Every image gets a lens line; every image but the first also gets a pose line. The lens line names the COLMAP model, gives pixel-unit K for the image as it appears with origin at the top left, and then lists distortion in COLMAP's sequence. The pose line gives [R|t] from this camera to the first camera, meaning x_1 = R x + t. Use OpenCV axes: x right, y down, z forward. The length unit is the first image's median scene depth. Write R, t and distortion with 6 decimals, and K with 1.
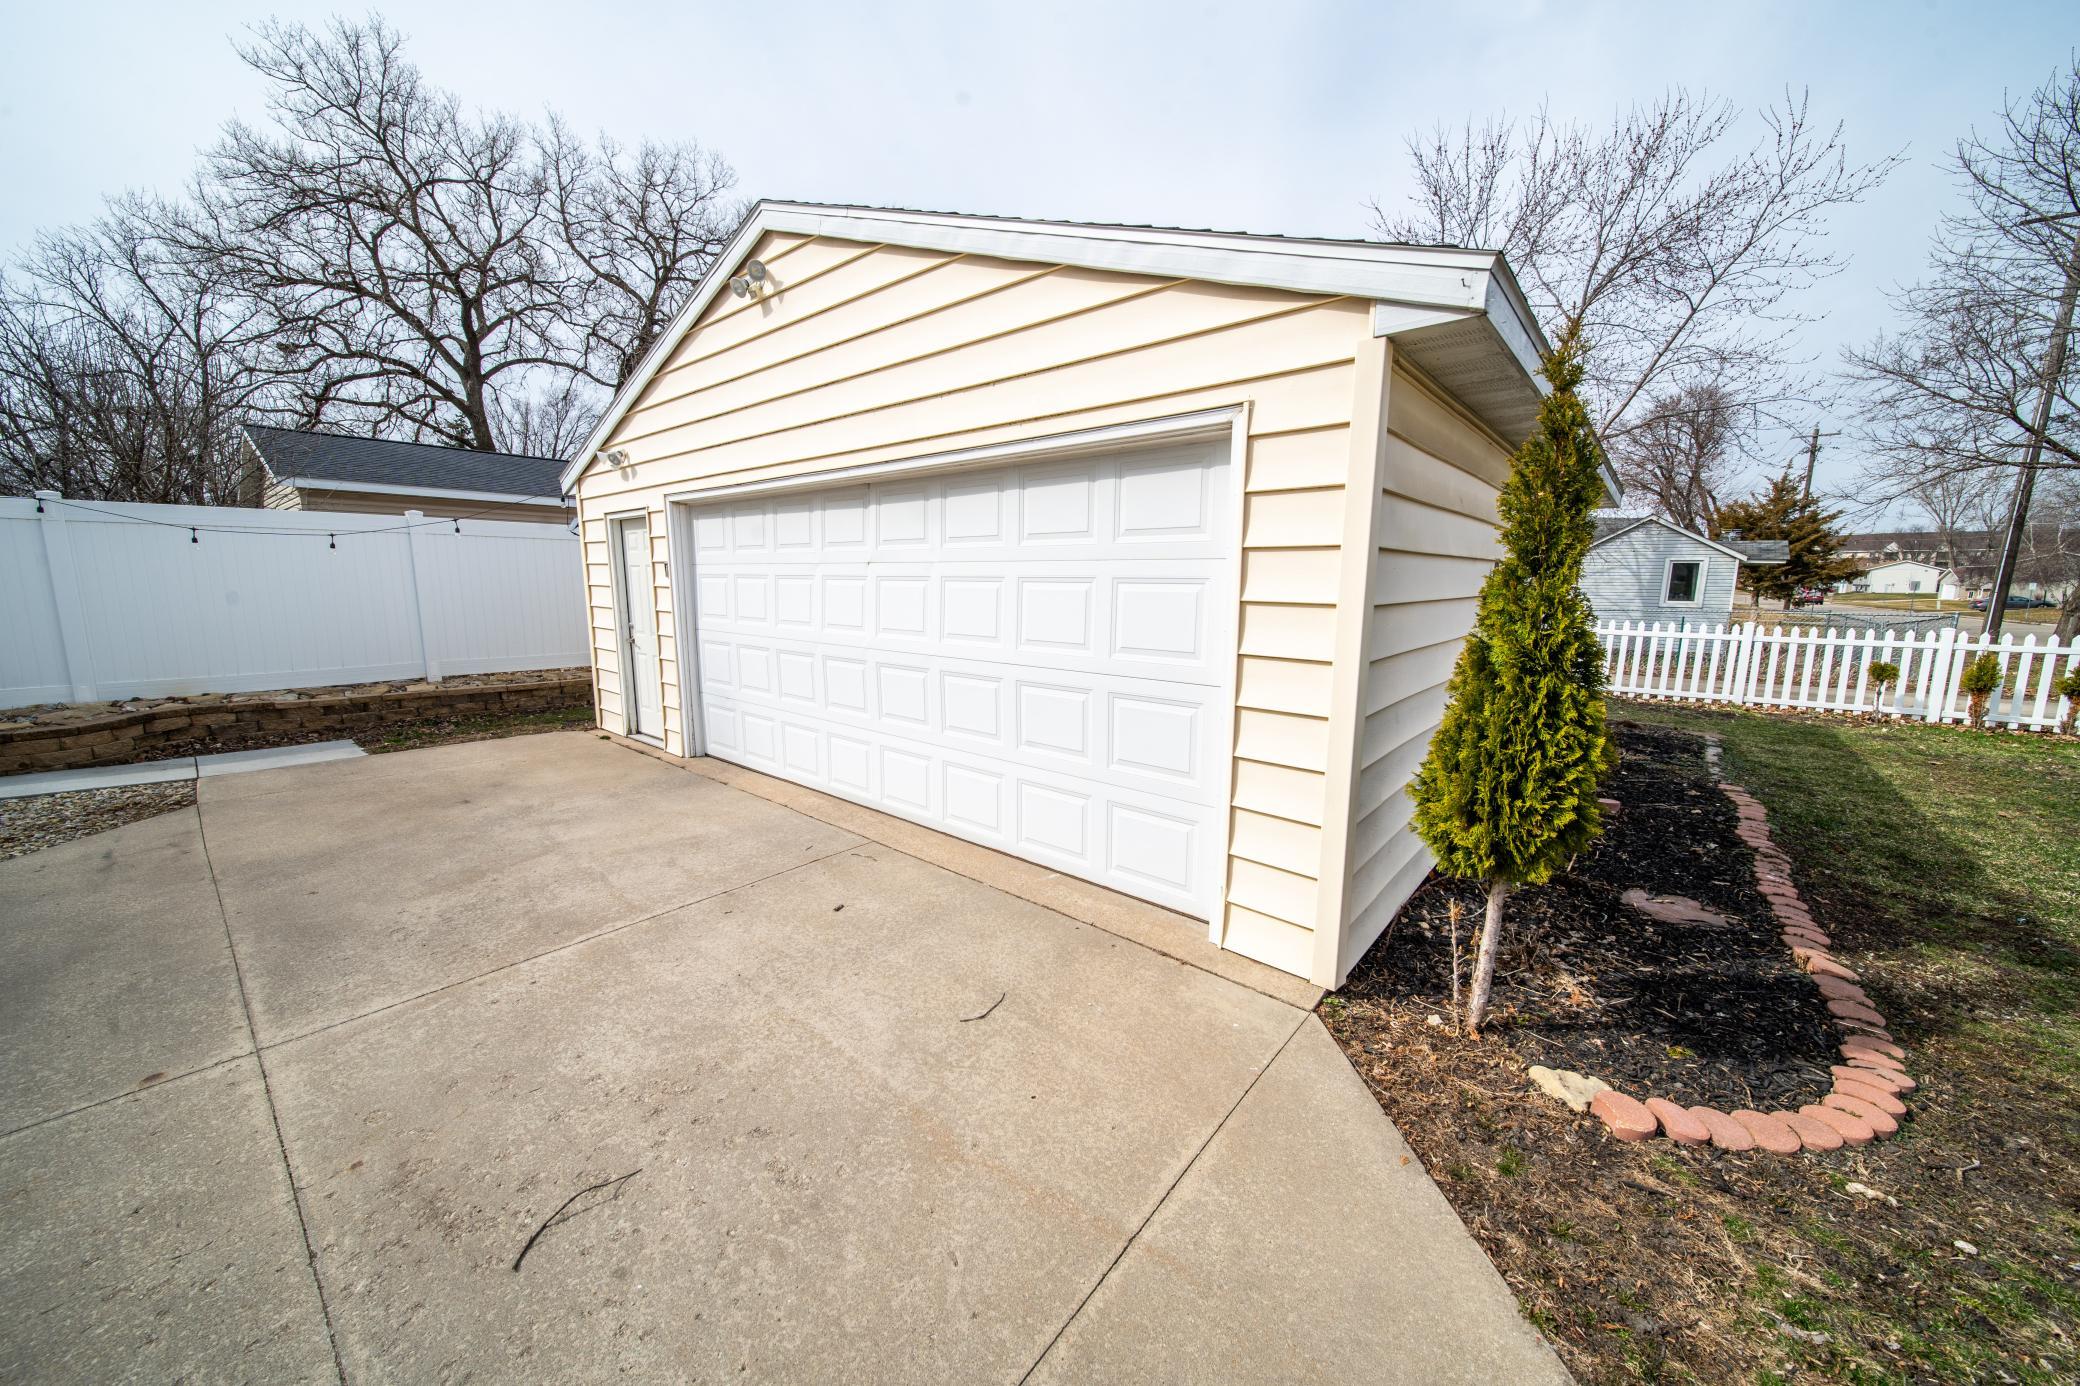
lens RADIAL K [[726.4, 0, 1036.1], [0, 726.4, 692.3], [0, 0, 1]] dist [0.001410, -0.002025]
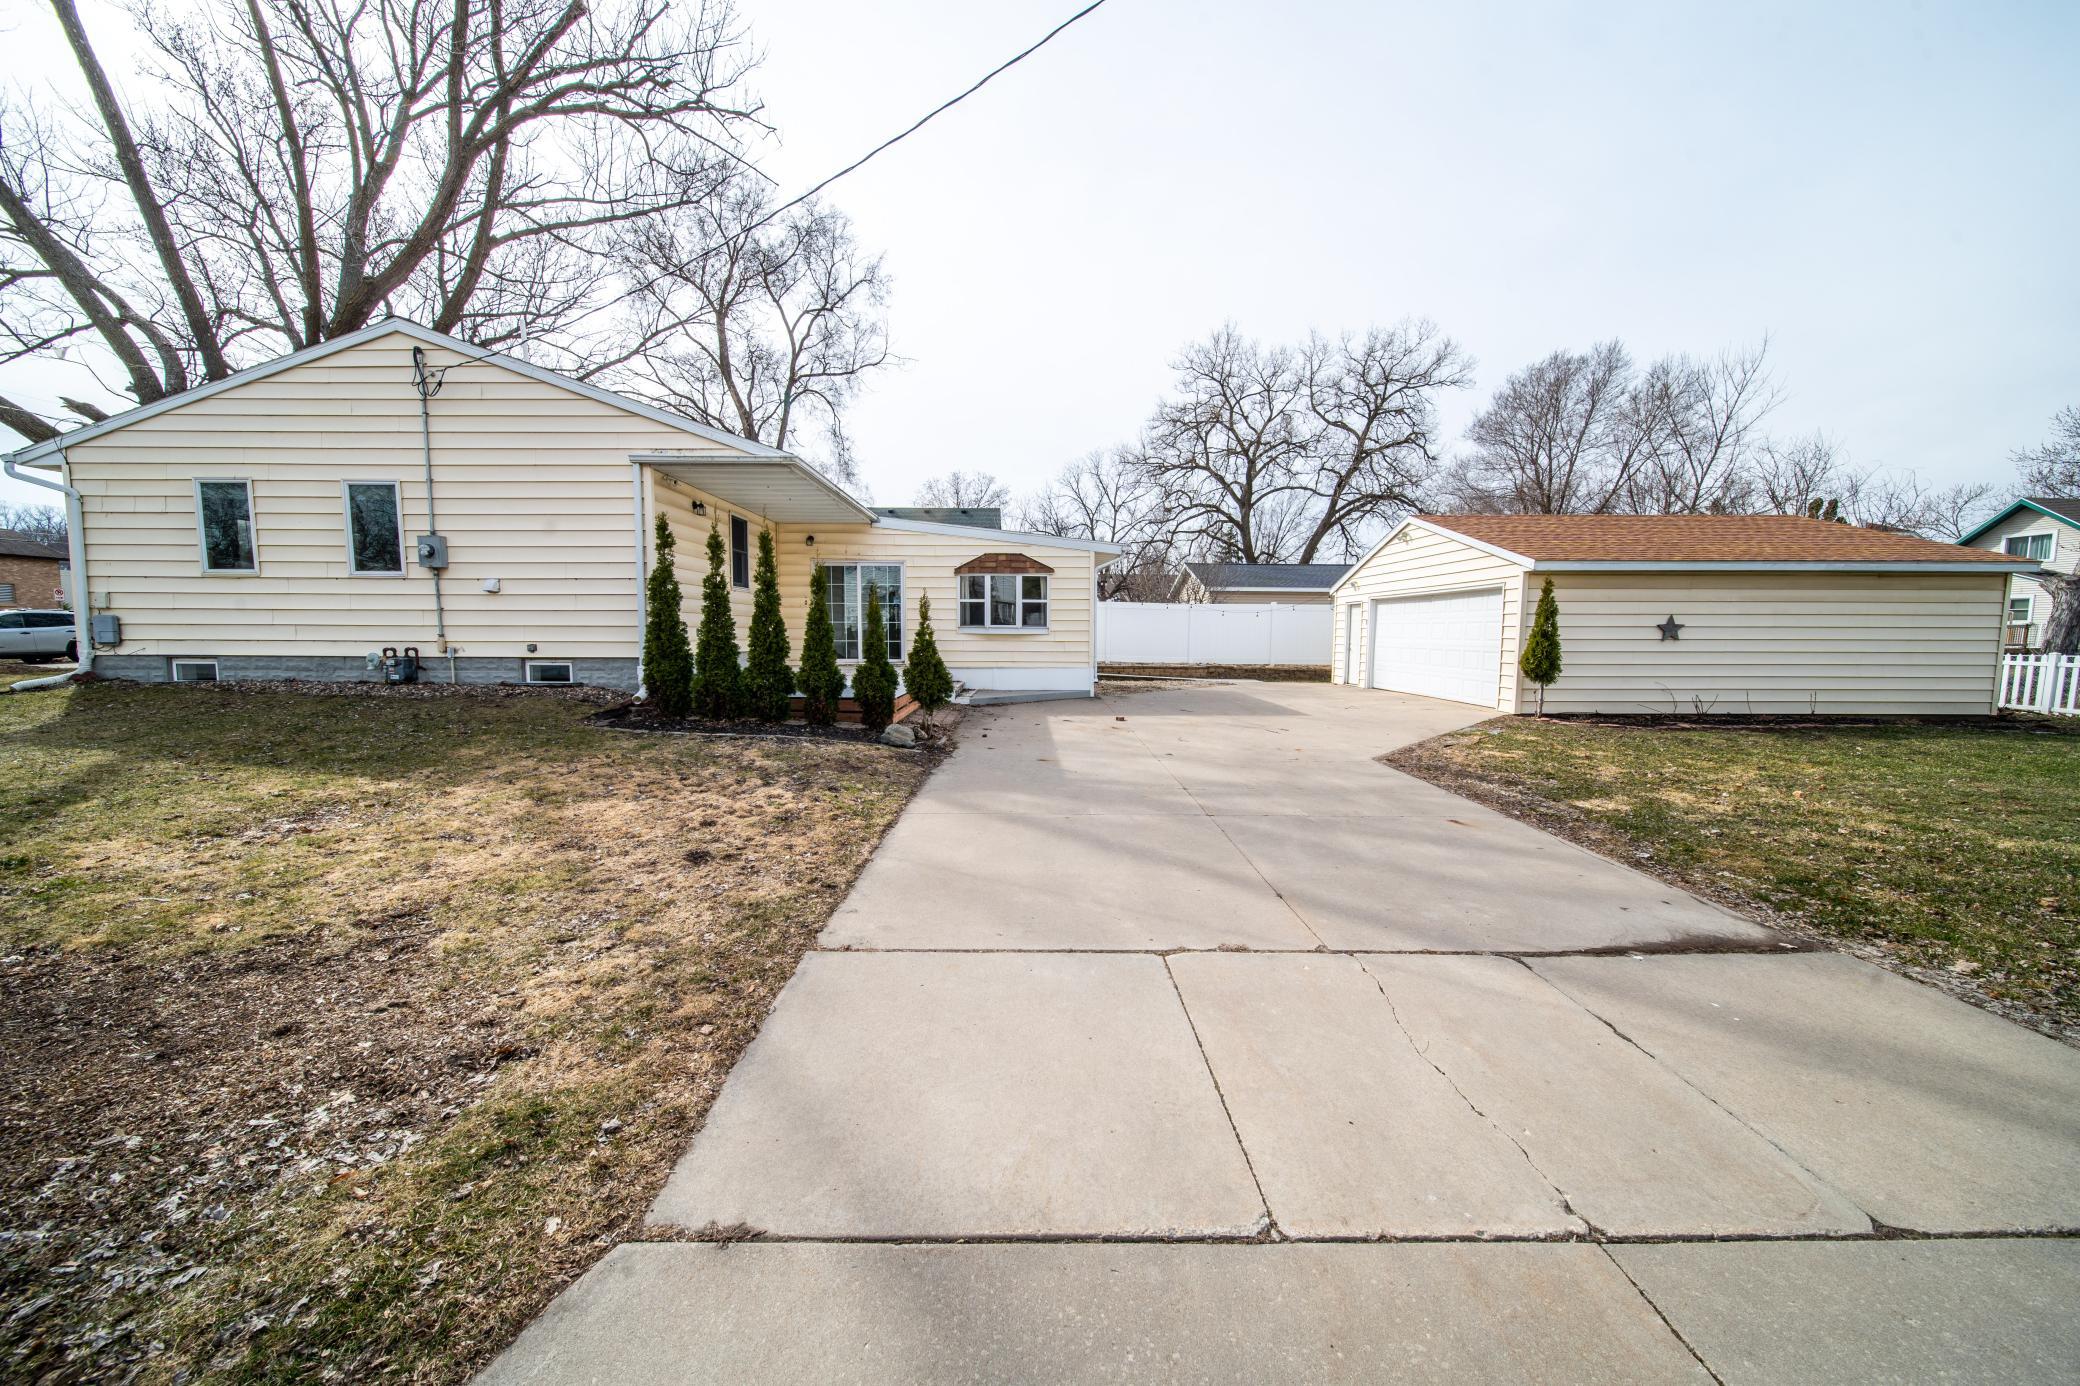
lens RADIAL K [[726.4, 0, 1036.1], [0, 726.4, 692.3], [0, 0, 1]] dist [0.001410, -0.002025]
pose [[0.647924, 0.059515, -0.759377, 0.175818], [-0.119131, 0.992592, -0.023853, 0.069049], [0.752332, 0.105920, 0.650214, -0.379825]]
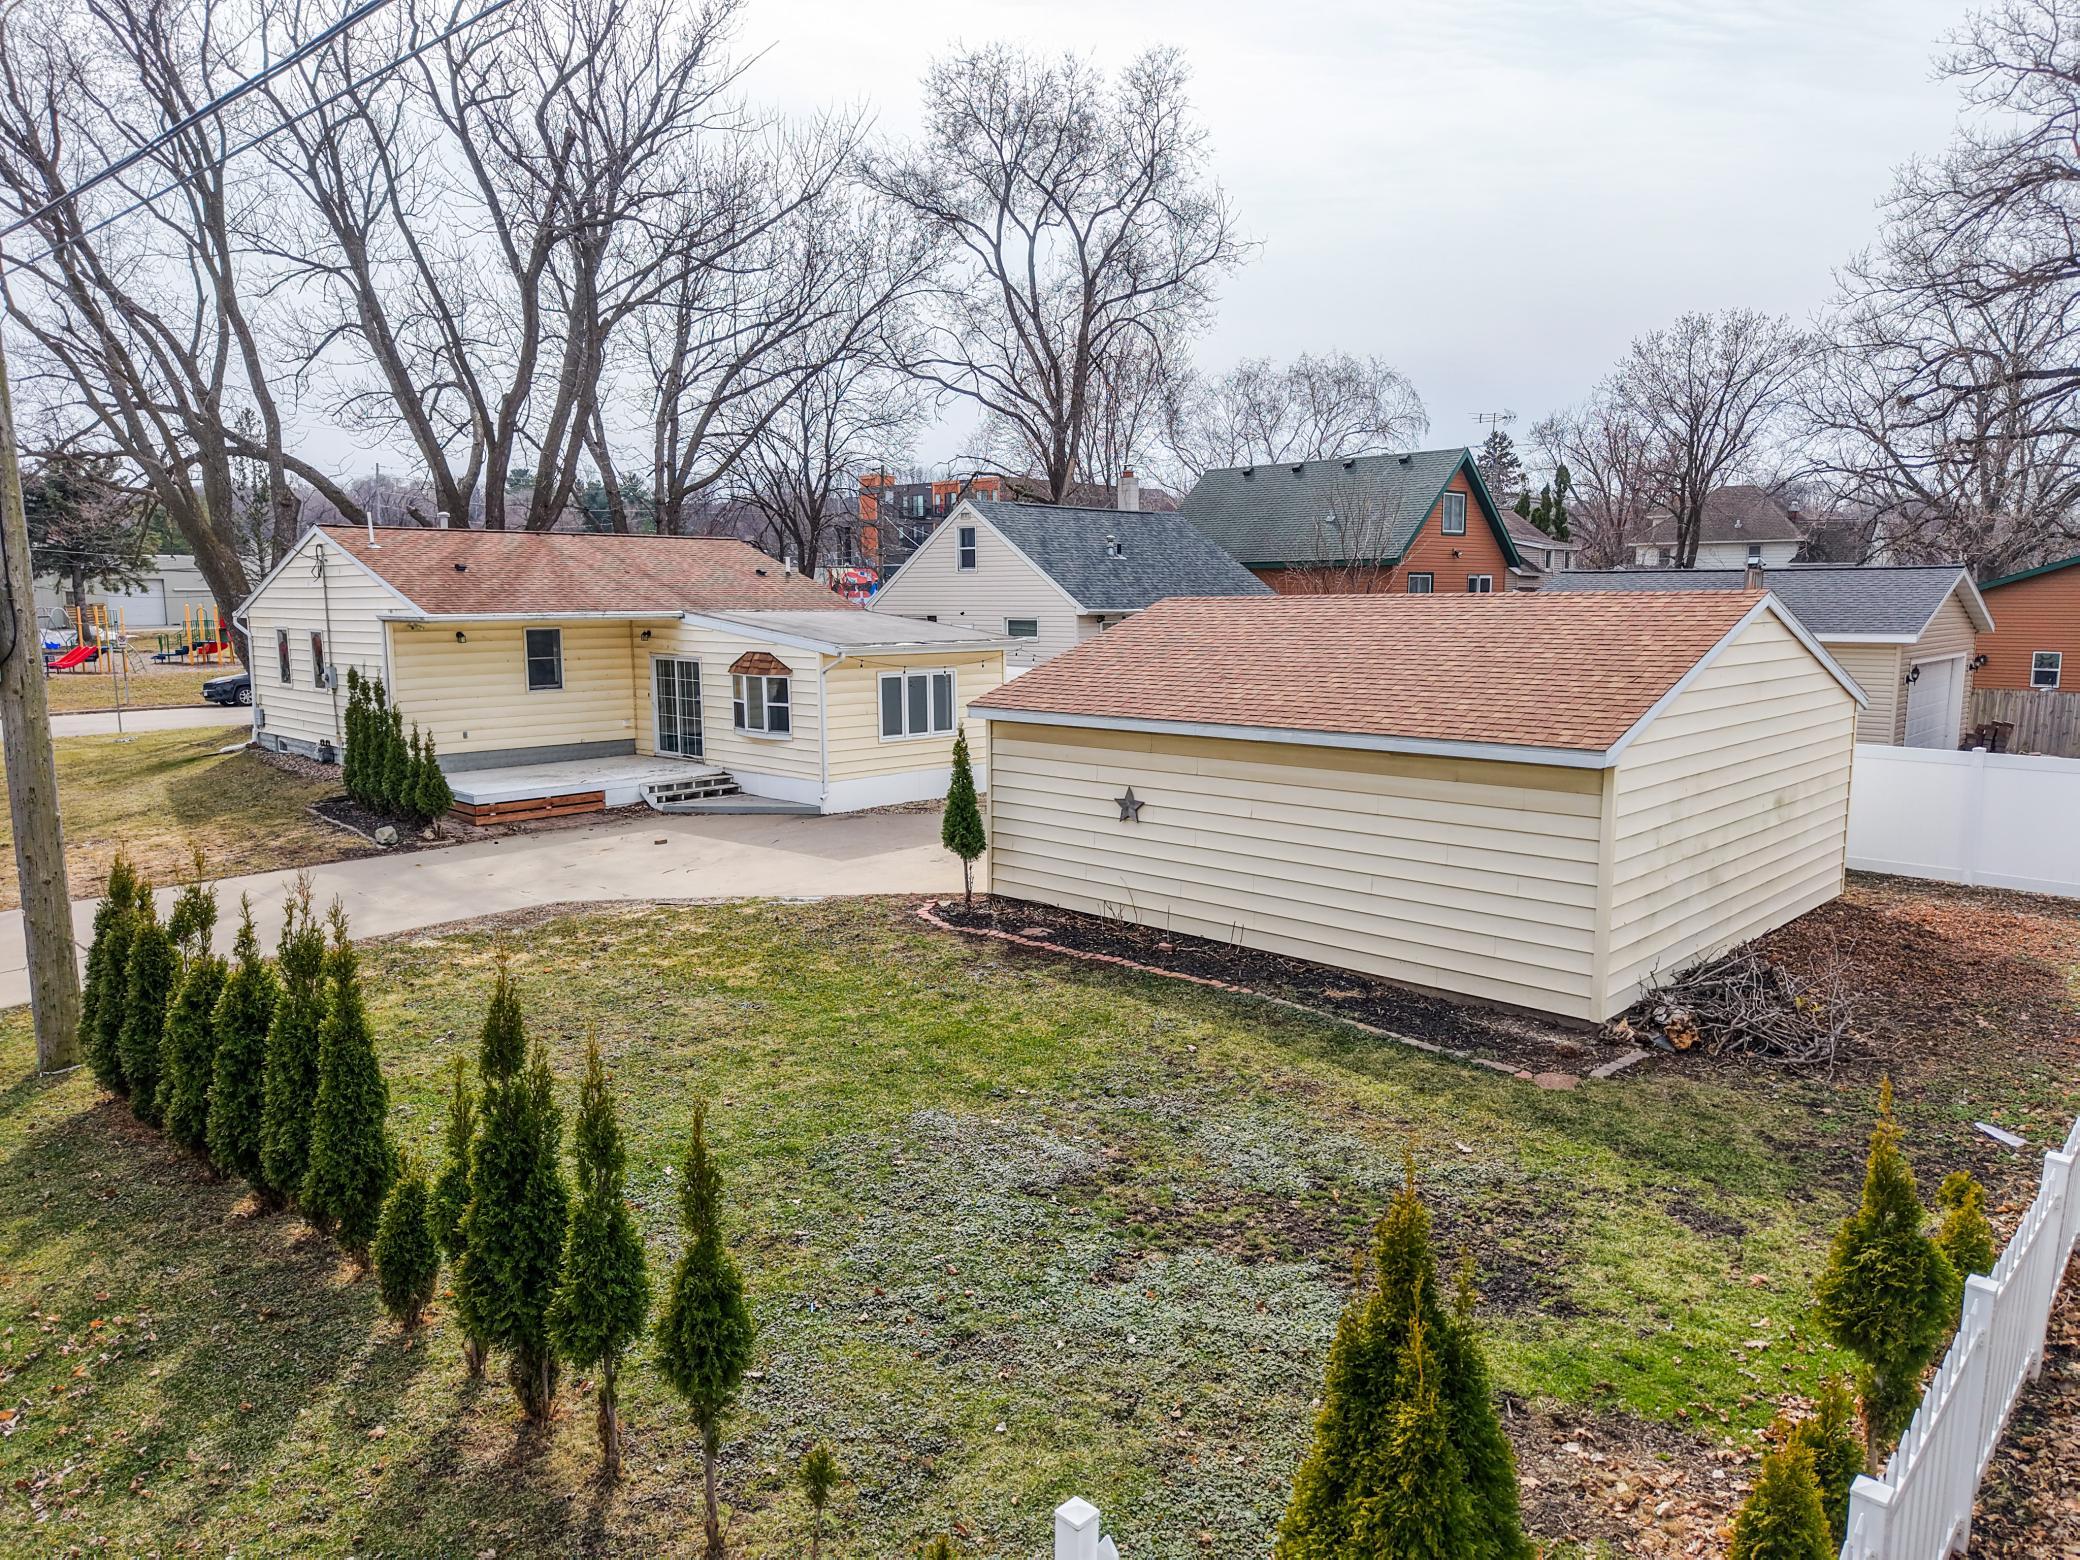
lens RADIAL K [[1390.3, 0, 1065.3], [0, 1390.3, 789.3], [0, 0, 1]] dist [0.036389, -0.049728]
pose [[-0.054406, 0.133712, -0.989526, 0.650373], [-0.153087, 0.978160, 0.140593, -0.099640], [0.986714, 0.159133, -0.032749, 0.140045]]
